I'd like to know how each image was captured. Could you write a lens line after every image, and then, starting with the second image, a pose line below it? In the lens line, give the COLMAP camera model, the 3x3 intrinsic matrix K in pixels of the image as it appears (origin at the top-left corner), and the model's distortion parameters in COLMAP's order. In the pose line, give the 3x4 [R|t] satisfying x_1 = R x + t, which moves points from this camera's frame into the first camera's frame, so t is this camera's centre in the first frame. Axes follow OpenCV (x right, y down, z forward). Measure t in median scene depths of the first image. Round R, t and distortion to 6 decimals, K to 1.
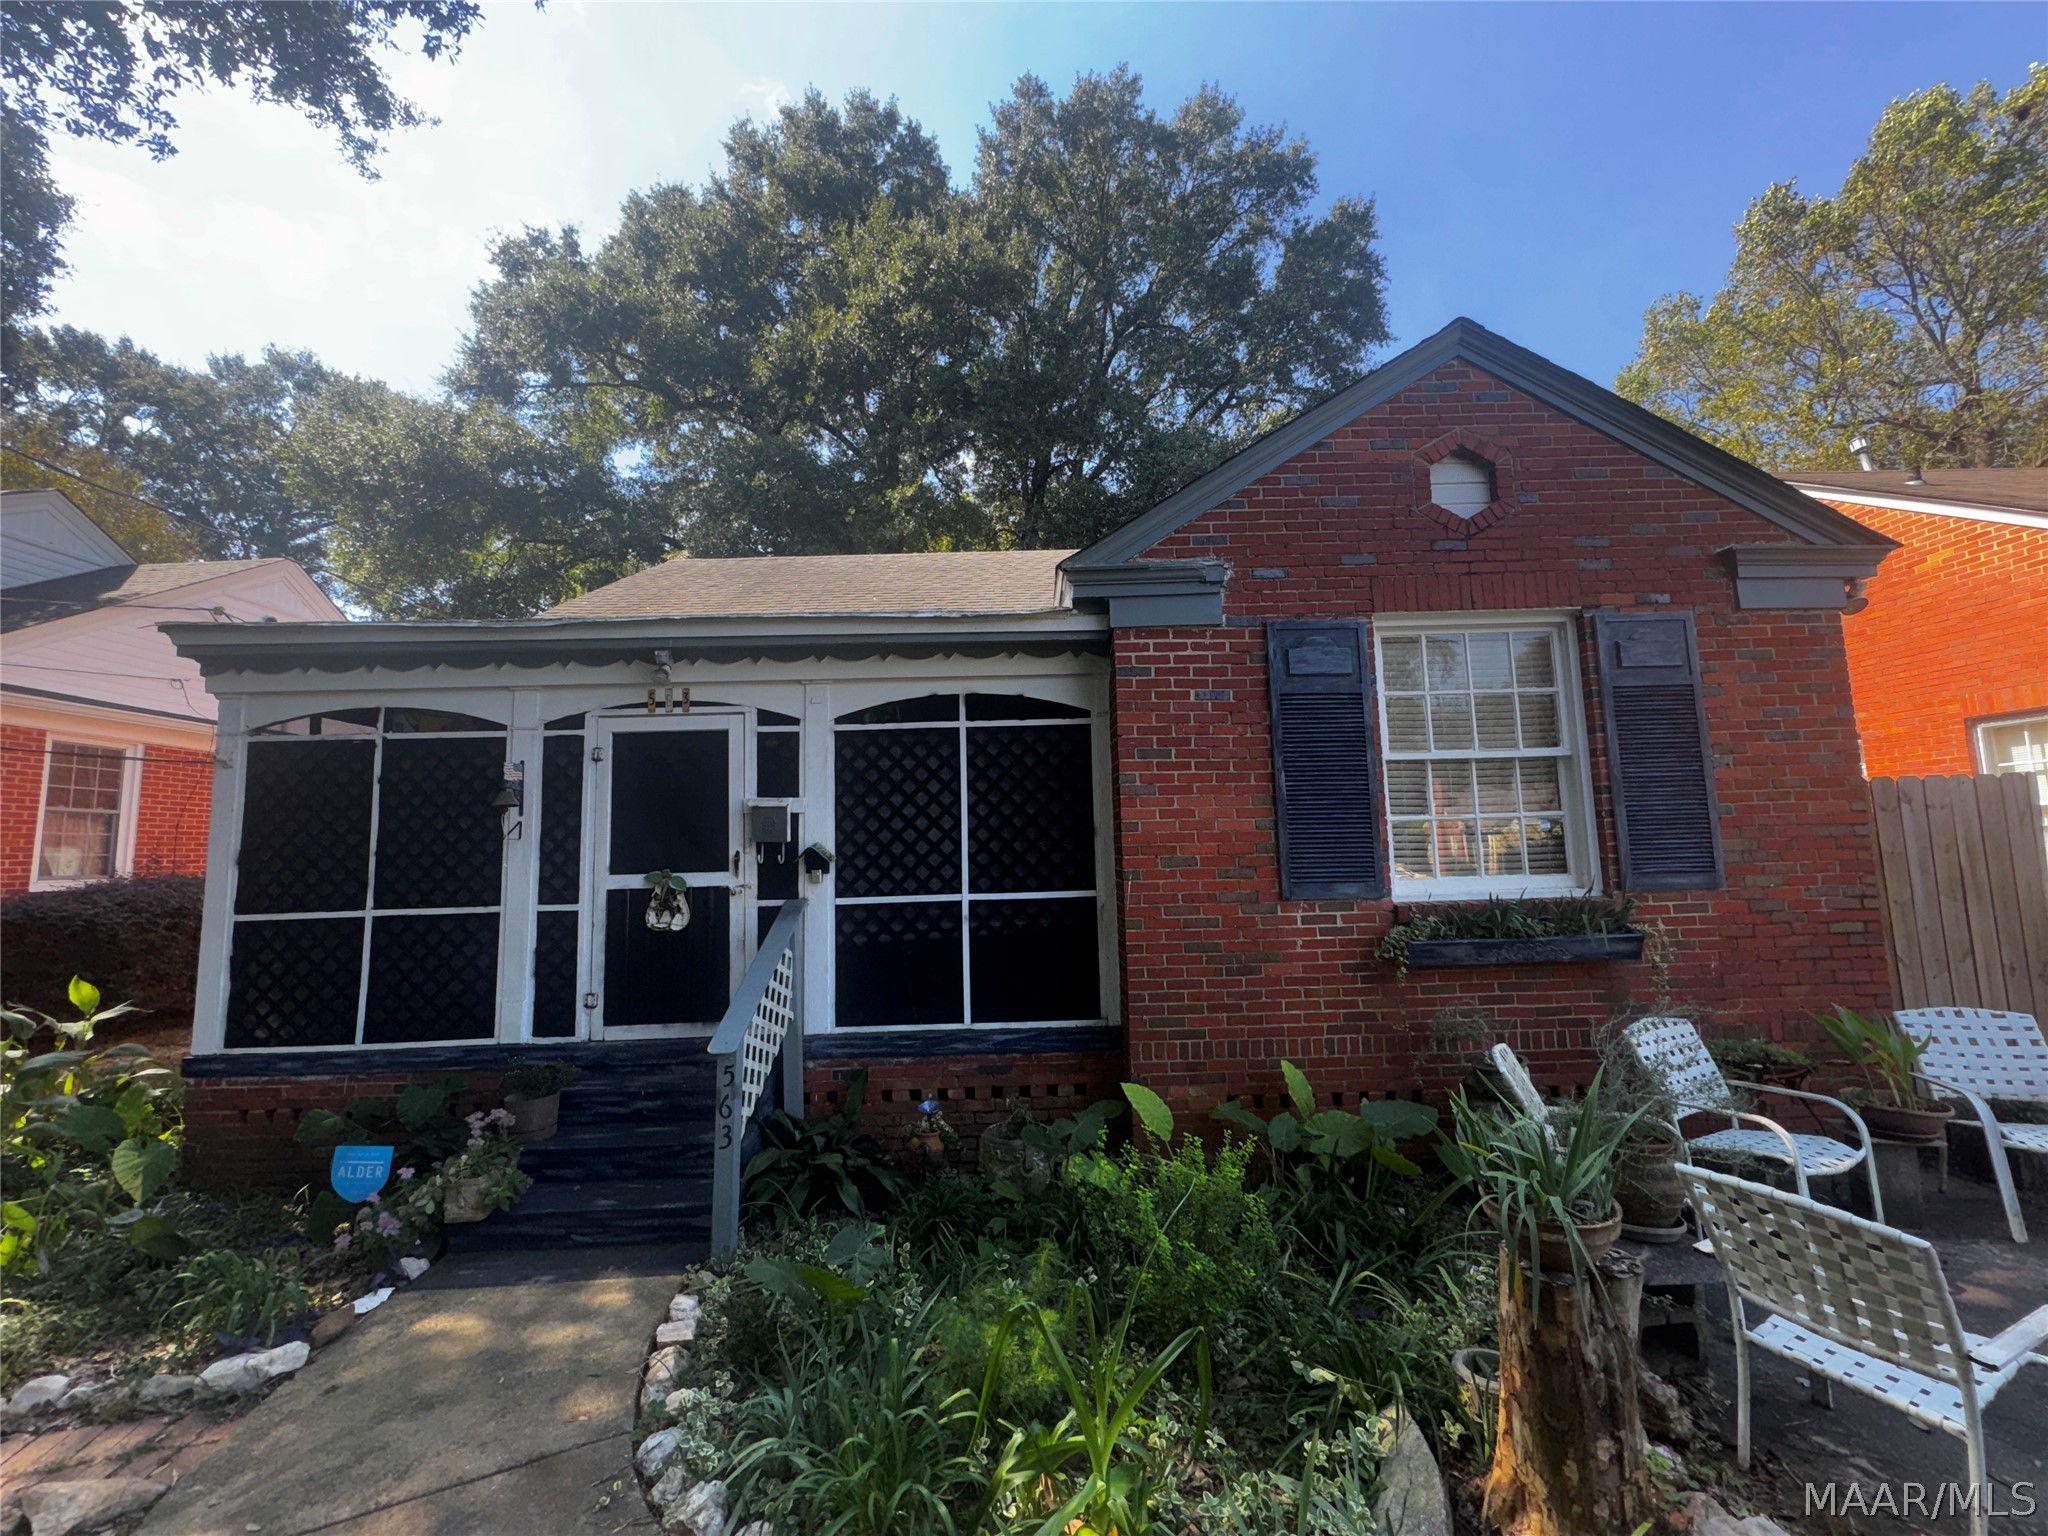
lens RADIAL K [[816.8, 0, 1023.6], [0, 816.8, 768.6], [0, 0, 1]] dist [-0.004195, 0.000777]
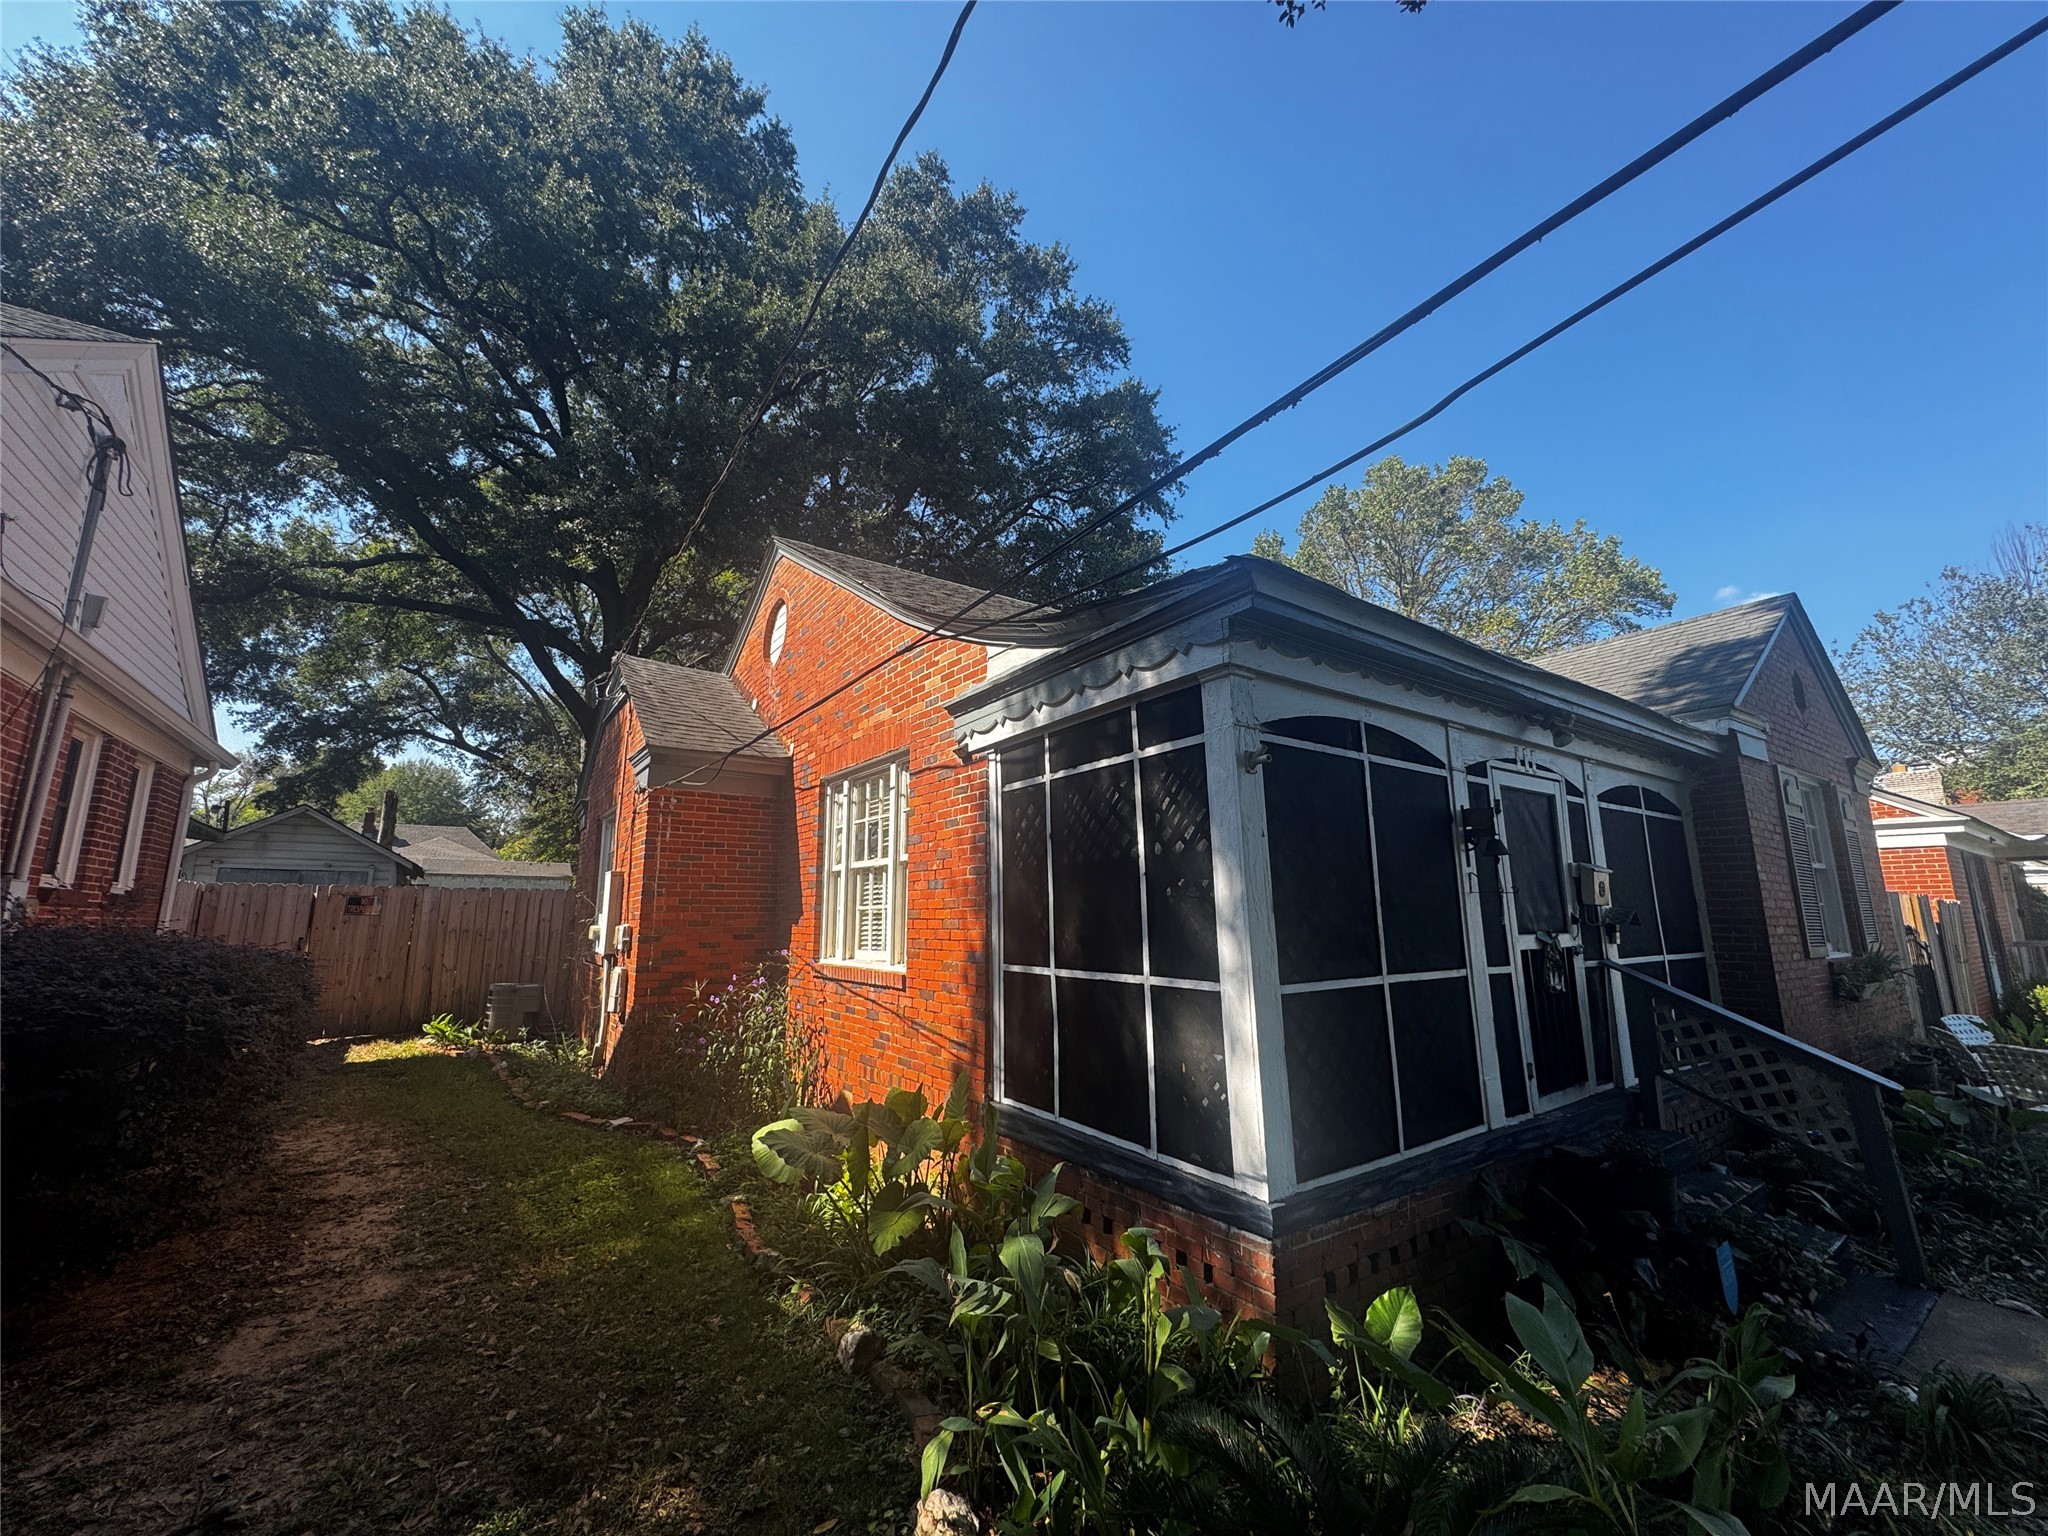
lens RADIAL K [[816.8, 0, 1026.2], [0, 816.8, 773.6], [0, 0, 1]] dist [-0.004195, 0.000777]
pose [[0.822694, 0.124786, 0.554620, -1.575531], [-0.077148, 0.991093, -0.108552, 0.094269], [-0.563226, 0.046517, 0.824993, 0.545345]]
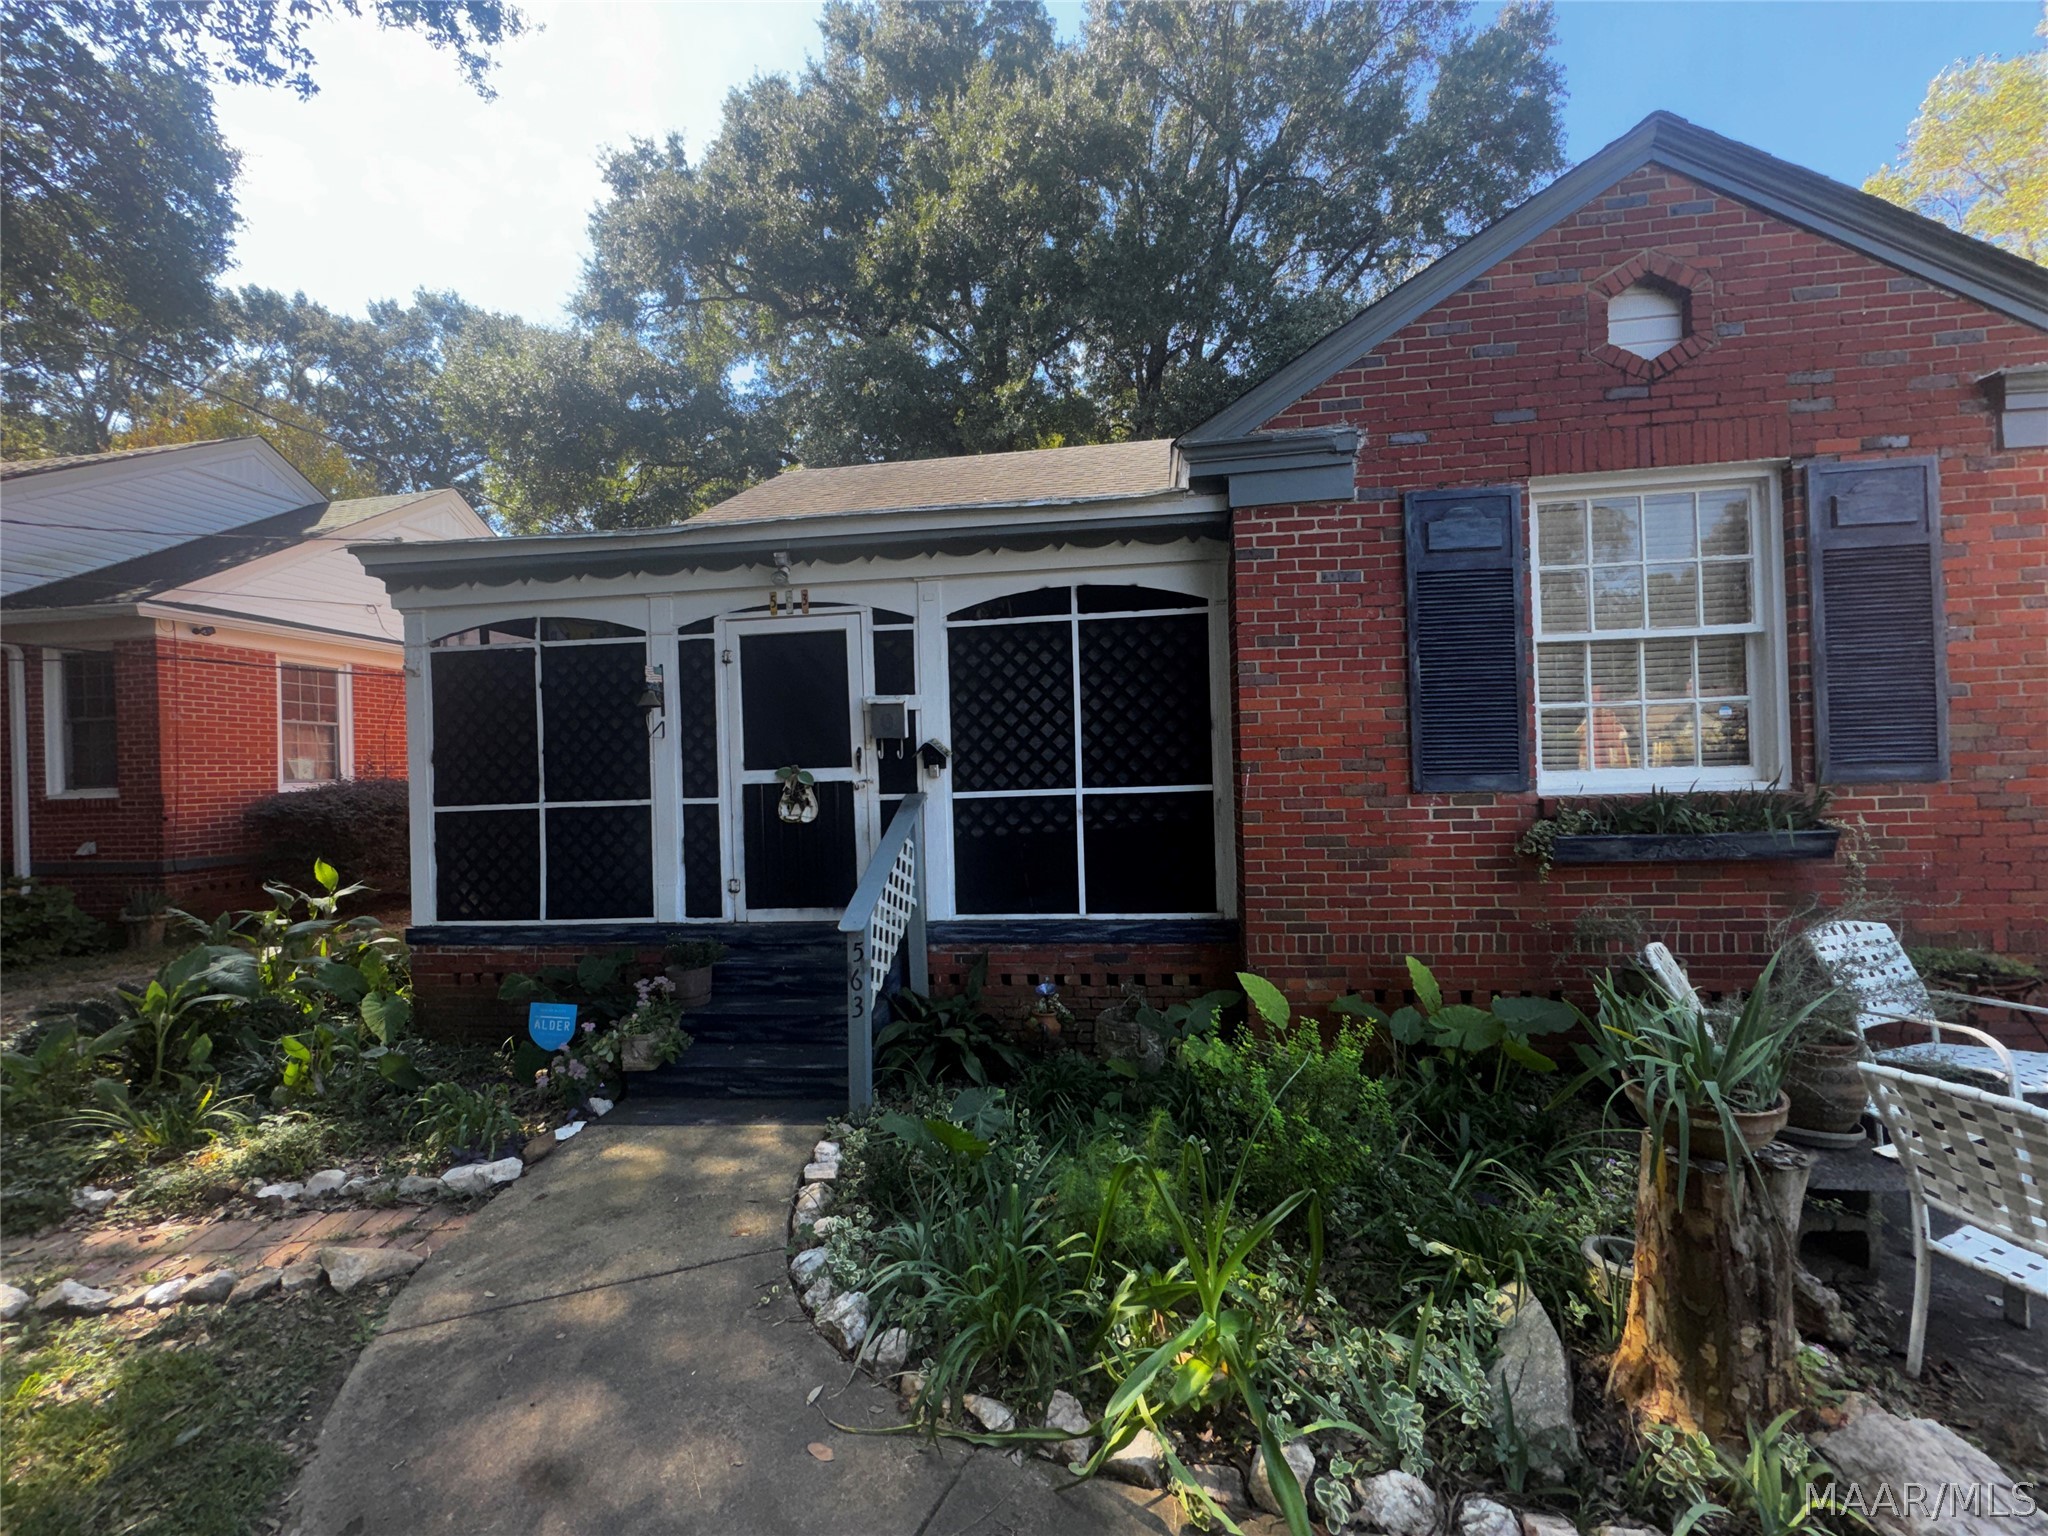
lens RADIAL K [[816.8, 0, 1023.0], [0, 816.8, 771.7], [0, 0, 1]] dist [-0.004195, 0.000777]
pose [[0.989896, -0.002785, -0.141767, 0.002600], [0.017871, 0.994284, 0.105258, 0.027033], [0.140663, -0.106728, 0.984288, 0.004047]]
